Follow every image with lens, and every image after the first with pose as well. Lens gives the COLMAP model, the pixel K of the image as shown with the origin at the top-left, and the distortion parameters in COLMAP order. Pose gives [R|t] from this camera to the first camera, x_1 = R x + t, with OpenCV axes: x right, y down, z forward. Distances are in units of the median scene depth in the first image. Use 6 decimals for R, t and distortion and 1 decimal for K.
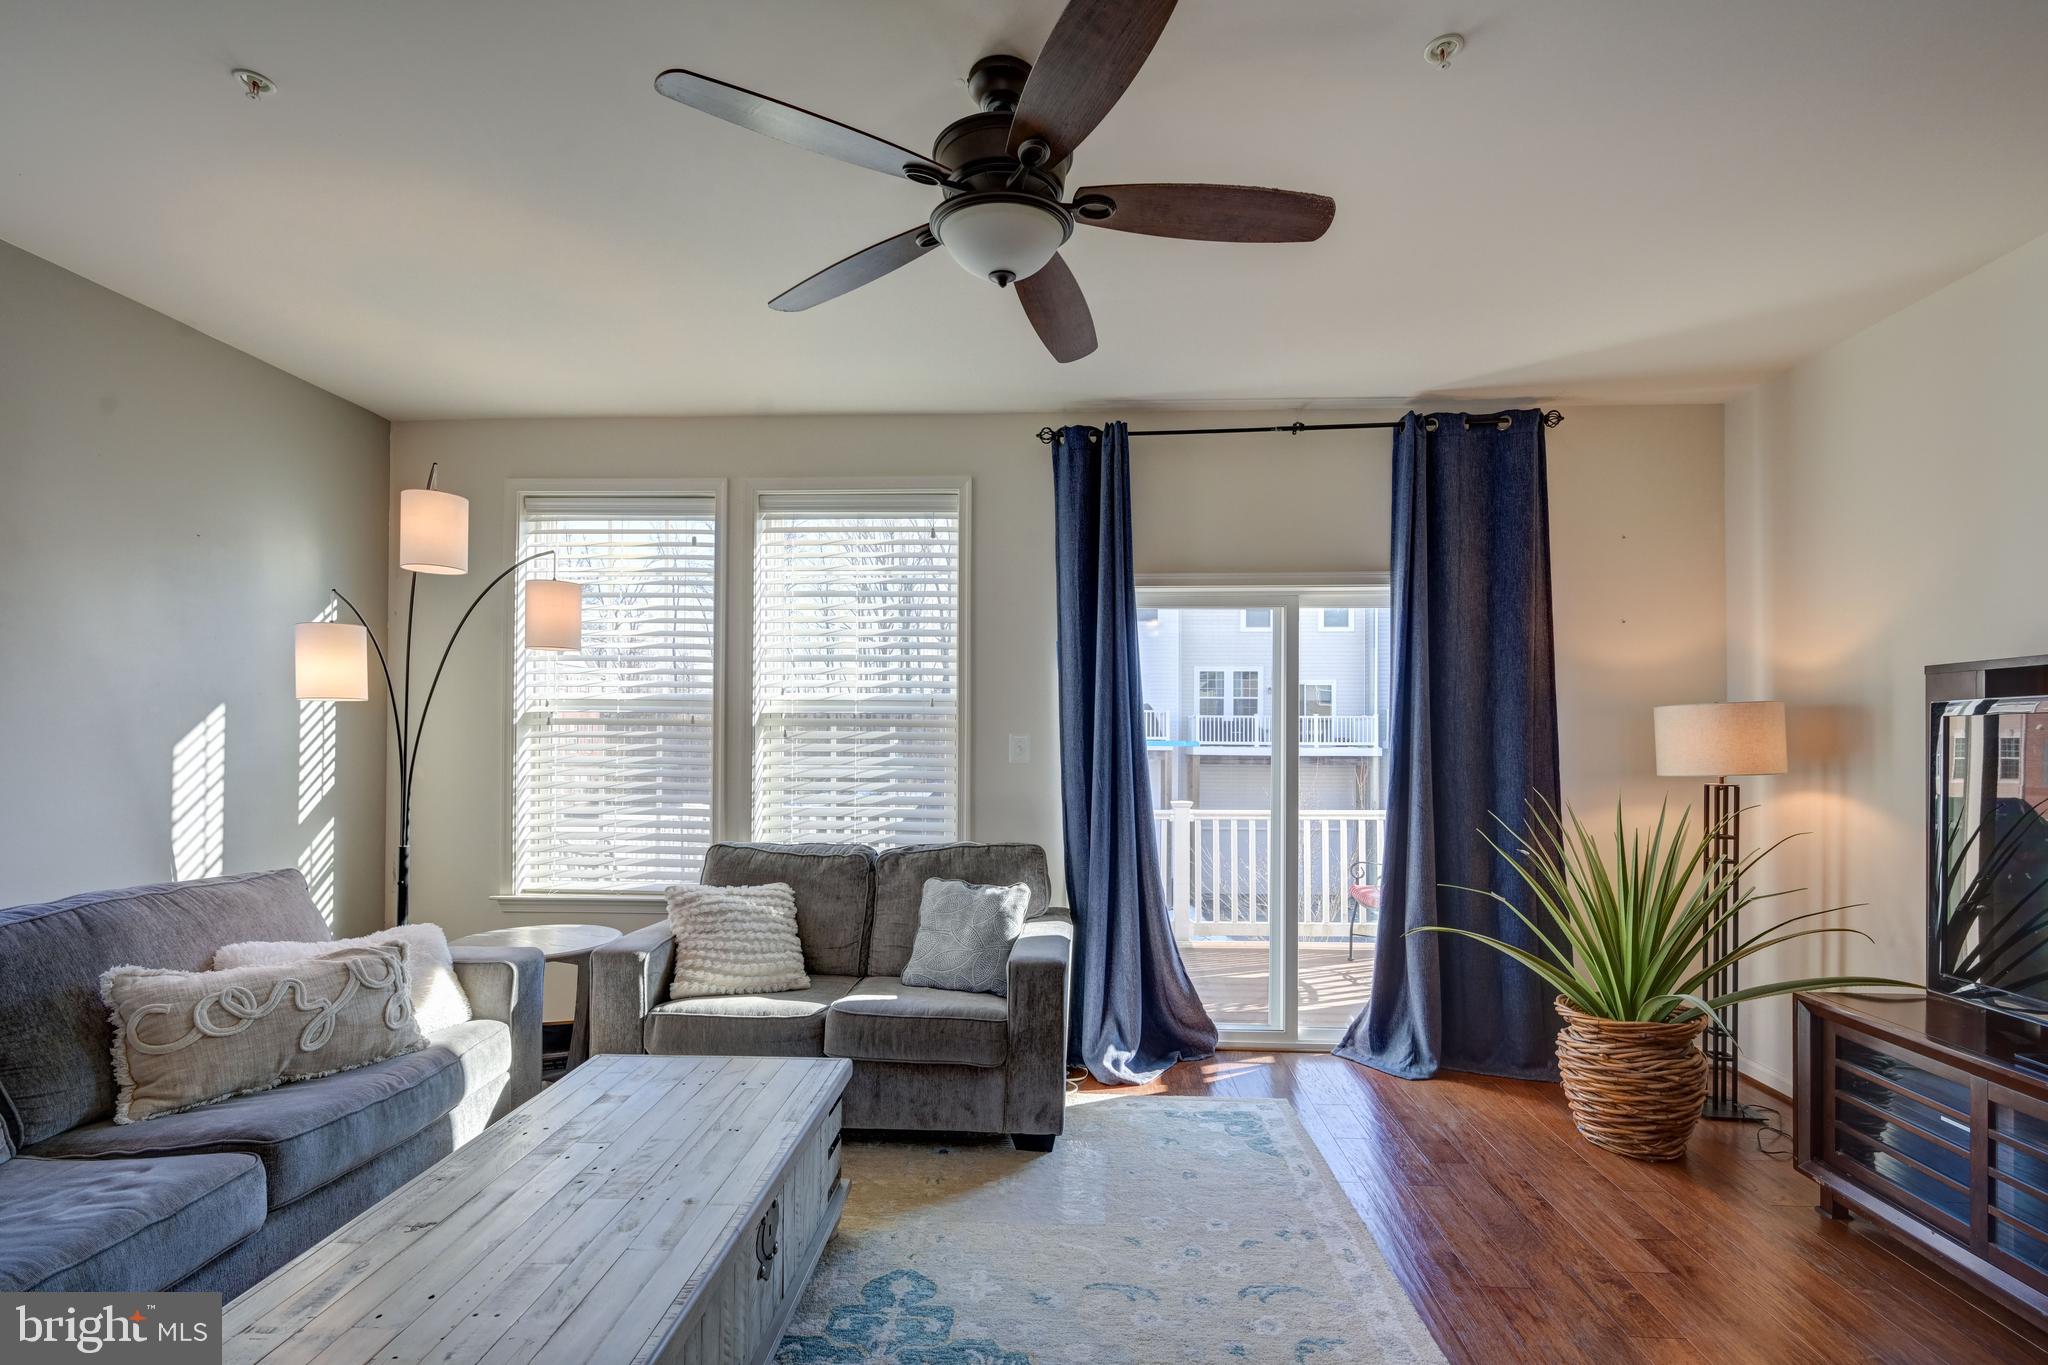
lens RADIAL K [[969.3, 0, 1029.1], [0, 969.3, 729.3], [0, 0, 1]] dist [0.002261, 0.000202]
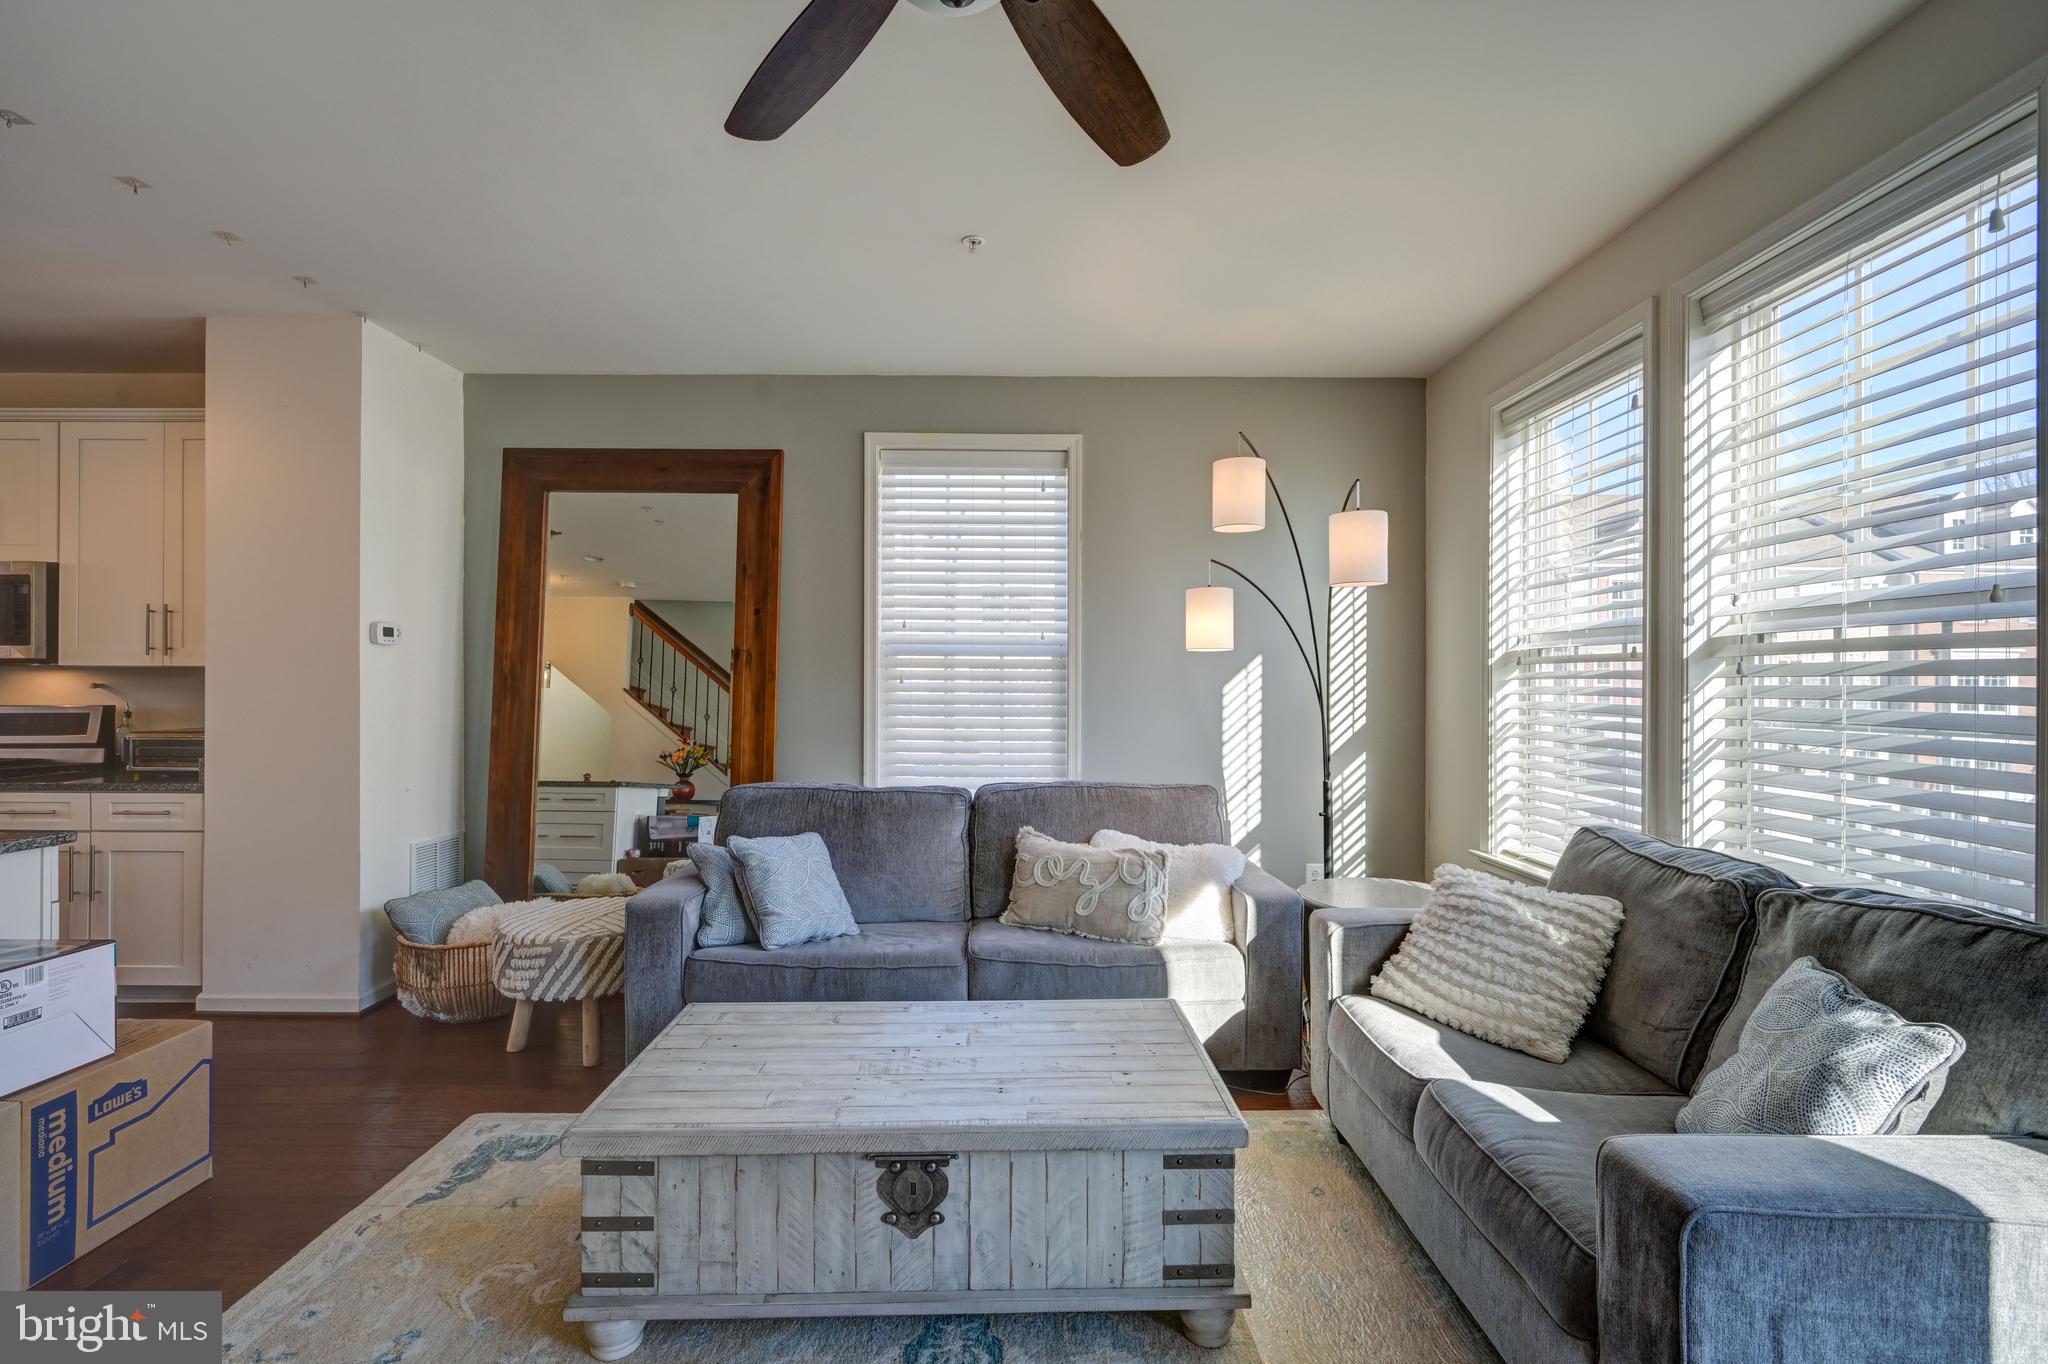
lens RADIAL K [[917.3, 0, 1016.8], [0, 917.3, 681.8], [0, 0, 1]] dist [0.001962, -0.000557]
pose [[0.061595, -0.005539, -0.998086, 0.327692], [0.004785, 0.999975, -0.005254, 0.013391], [0.998090, -0.004452, 0.061620, 0.547672]]
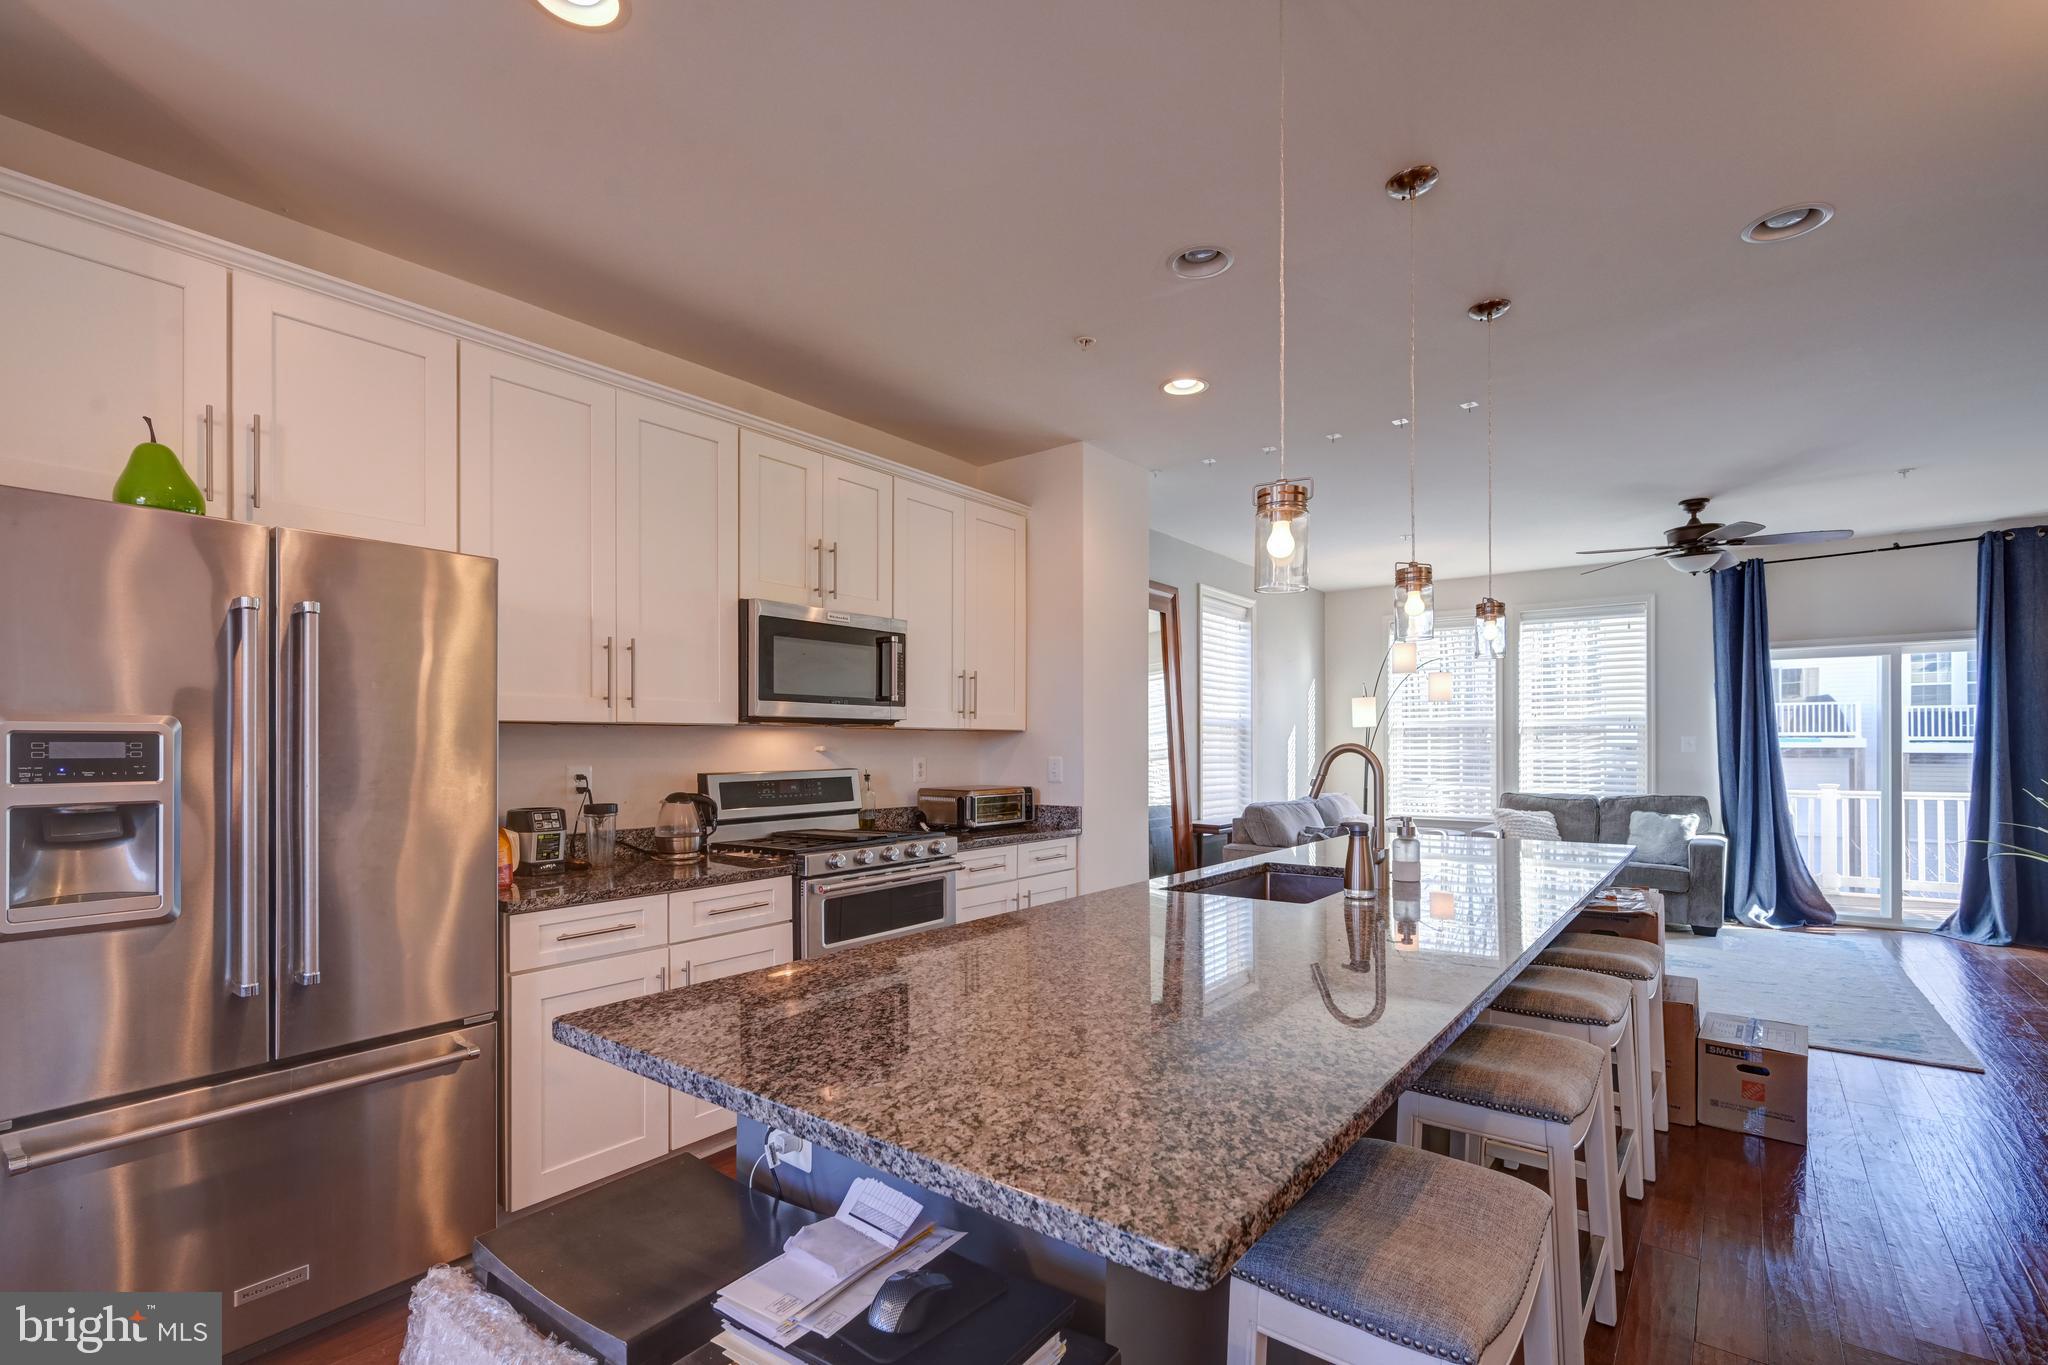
lens RADIAL K [[924.3, 0, 1029.1], [0, 924.3, 744.4], [0, 0, 1]] dist [-0.000592, -0.000296]
pose [[0.827654, -0.007214, -0.561193, -0.064019], [0.010428, 0.999942, 0.002525, 0.003409], [0.561142, -0.007942, 0.827681, -1.152687]]
